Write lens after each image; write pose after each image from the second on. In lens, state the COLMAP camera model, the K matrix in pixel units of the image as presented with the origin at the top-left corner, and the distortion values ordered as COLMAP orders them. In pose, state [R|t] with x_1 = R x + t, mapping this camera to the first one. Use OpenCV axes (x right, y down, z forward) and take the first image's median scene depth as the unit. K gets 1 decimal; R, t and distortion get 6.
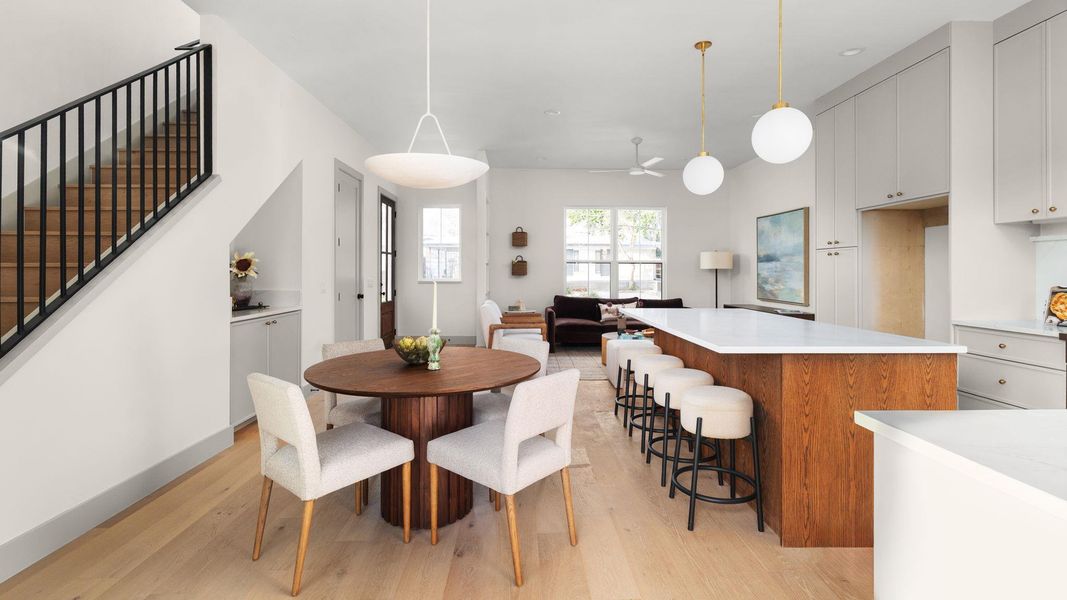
lens RADIAL K [[497.9, 0, 531.1], [0, 497.9, 270.3], [0, 0, 1]] dist [0.003386, -0.000705]
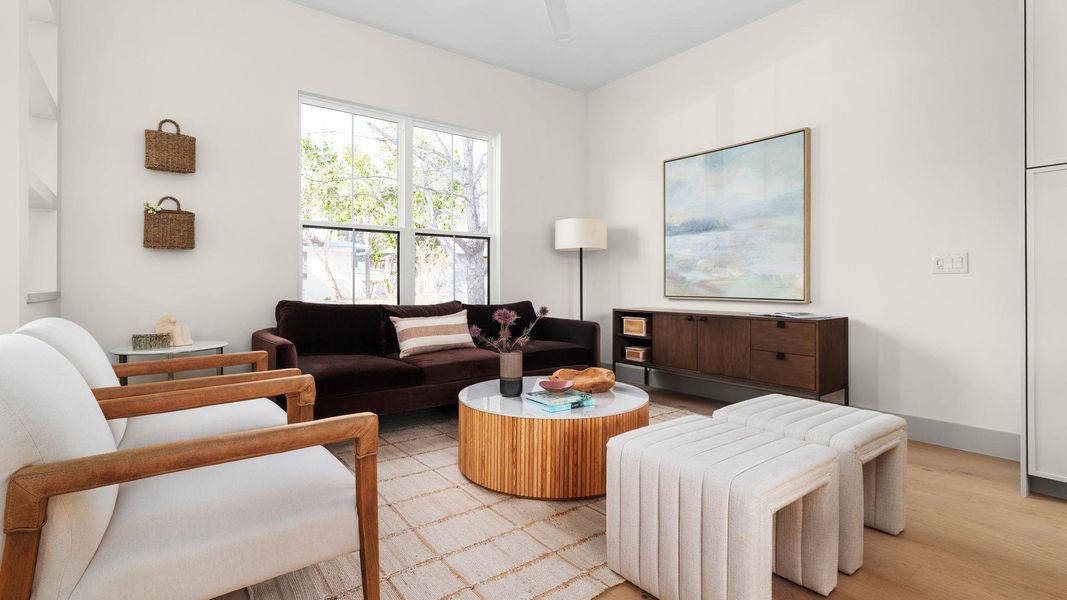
lens RADIAL K [[497.9, 0, 532.9], [0, 497.9, 281.3], [0, 0, 1]] dist [0.003386, -0.000705]
pose [[0.809374, 0.000122, 0.587294, -0.028598], [0.001548, 0.999996, -0.002342, 0.043944], [-0.587292, 0.002804, 0.809370, 0.674816]]
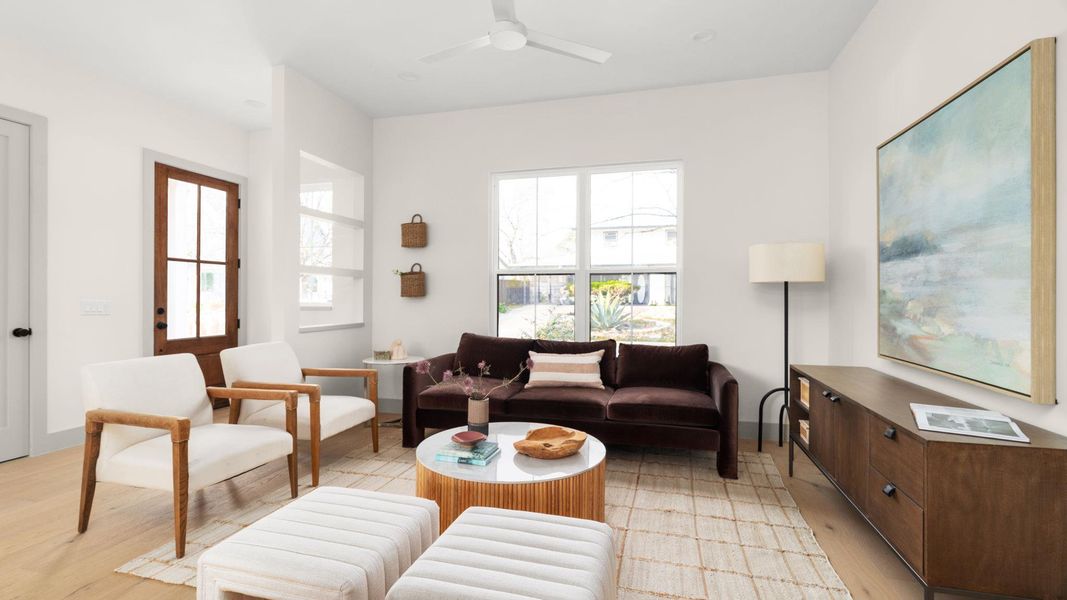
lens RADIAL K [[484.2, 0, 528.9], [0, 484.2, 296.3], [0, 0, 1]] dist [-0.007135, 0.002390]
pose [[0.956044, -0.000047, -0.293222, 0.336535], [0.000094, 1.000000, 0.000147, 0.011799], [0.293222, -0.000168, 0.956044, 0.620395]]
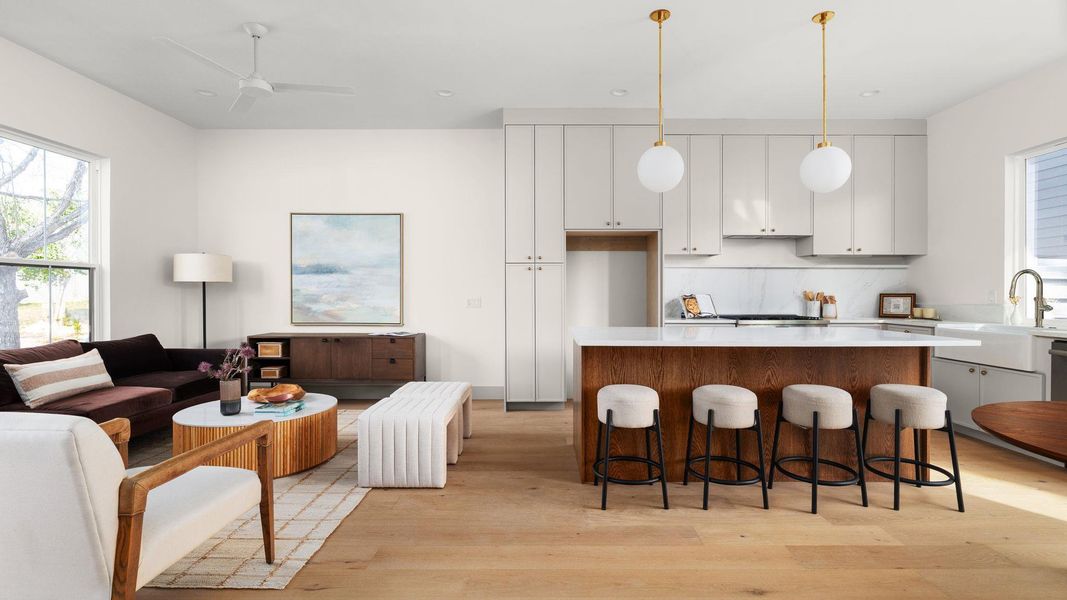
lens RADIAL K [[484.2, 0, 542.9], [0, 484.2, 297.4], [0, 0, 1]] dist [-0.007135, 0.002390]
pose [[0.022461, -0.008391, 0.999712, -0.276511], [-0.002398, 0.999961, 0.008447, 0.012715], [-0.999745, -0.002587, 0.022440, 0.680417]]
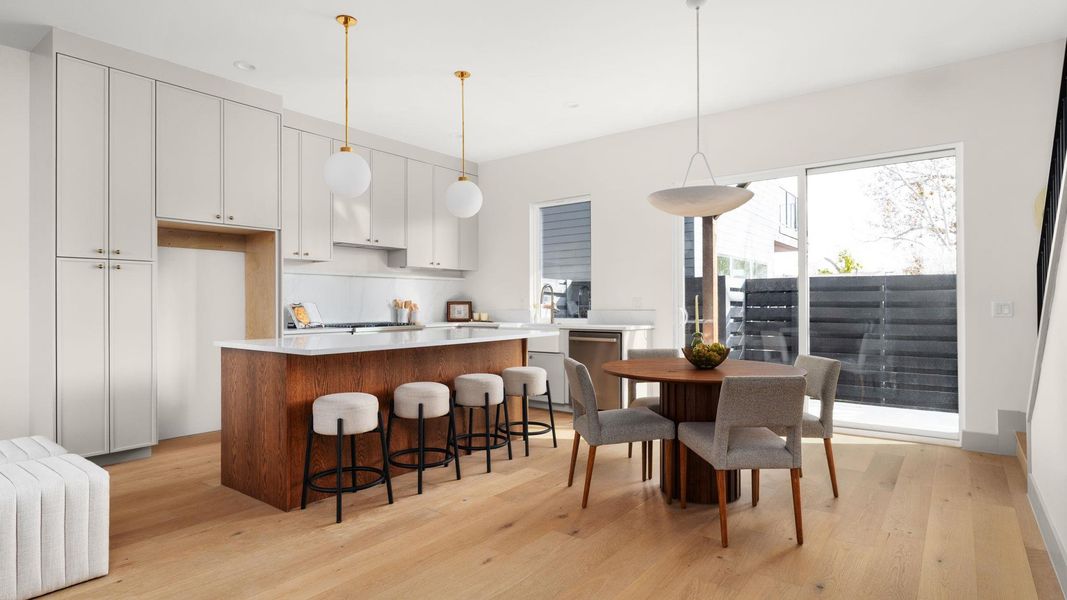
lens RADIAL K [[560.0, 0, 537.5], [0, 560.0, 299.2], [0, 0, 1]] dist [-0.006979, 0.003319]
pose [[-0.783085, 0.006051, 0.621885, -0.282499], [0.001933, 0.999972, -0.007297, 0.015471], [-0.621911, -0.004512, -0.783075, 0.886571]]
